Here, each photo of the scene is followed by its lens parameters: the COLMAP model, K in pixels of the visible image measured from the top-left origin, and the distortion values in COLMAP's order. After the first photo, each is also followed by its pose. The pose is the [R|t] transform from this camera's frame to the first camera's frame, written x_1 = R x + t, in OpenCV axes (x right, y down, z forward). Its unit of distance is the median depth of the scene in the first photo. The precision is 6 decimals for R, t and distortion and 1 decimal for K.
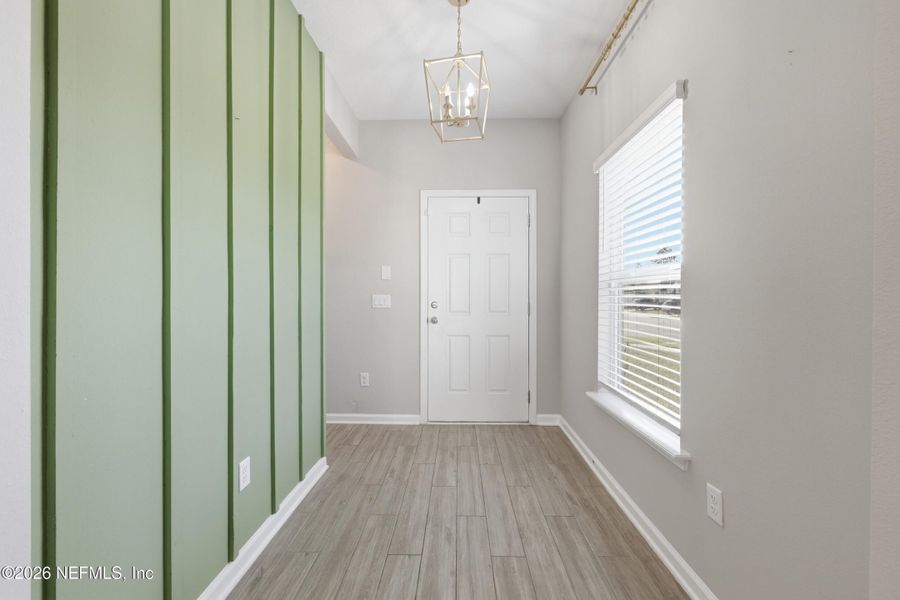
lens RADIAL K [[365.4, 0, 450.3], [0, 365.4, 295.7], [0, 0, 1]] dist [-0.001249, 0.001061]
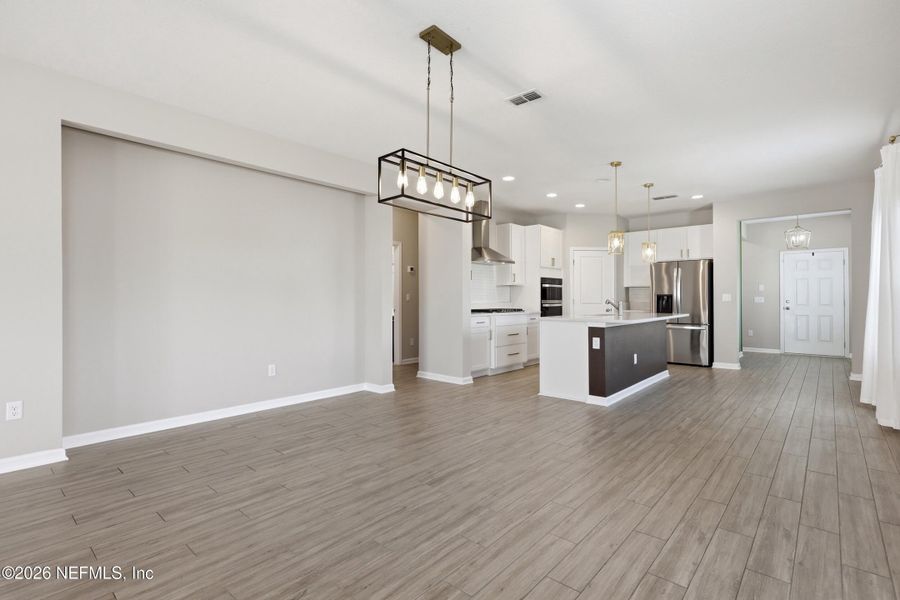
lens RADIAL K [[419.9, 0, 454.9], [0, 419.9, 301.5], [0, 0, 1]] dist [-0.001686, -0.000589]
pose [[0.786641, -0.000655, -0.617411, -0.061309], [-0.003674, 0.999977, -0.005741, 0.047366], [0.617400, 0.006784, 0.786620, -2.295637]]
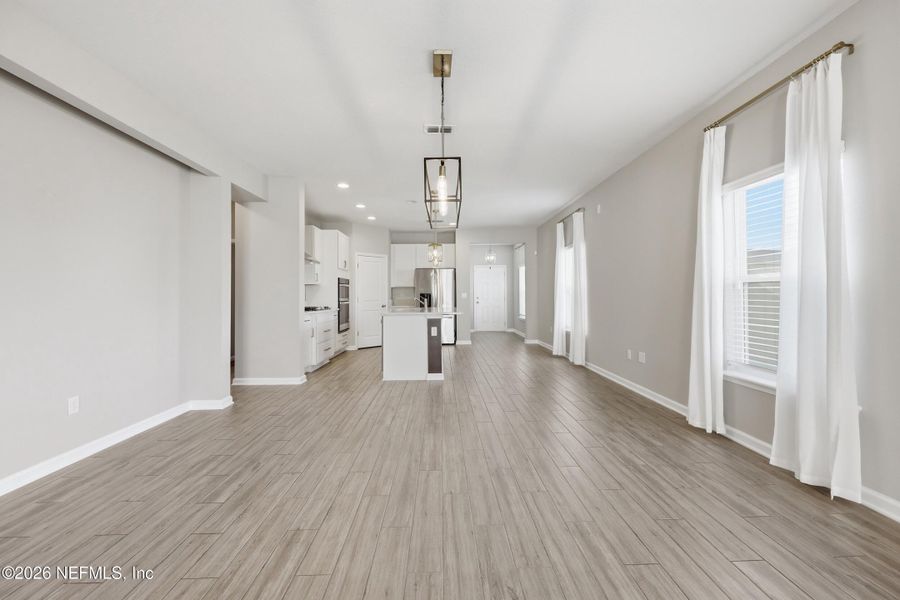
lens RADIAL K [[365.4, 0, 446.5], [0, 365.4, 294.3], [0, 0, 1]] dist [-0.001249, 0.001061]
pose [[0.997019, -0.010081, 0.076495, -0.607318], [0.011451, 0.999781, -0.017490, 0.047199], [-0.076302, 0.018313, 0.996917, -2.443532]]
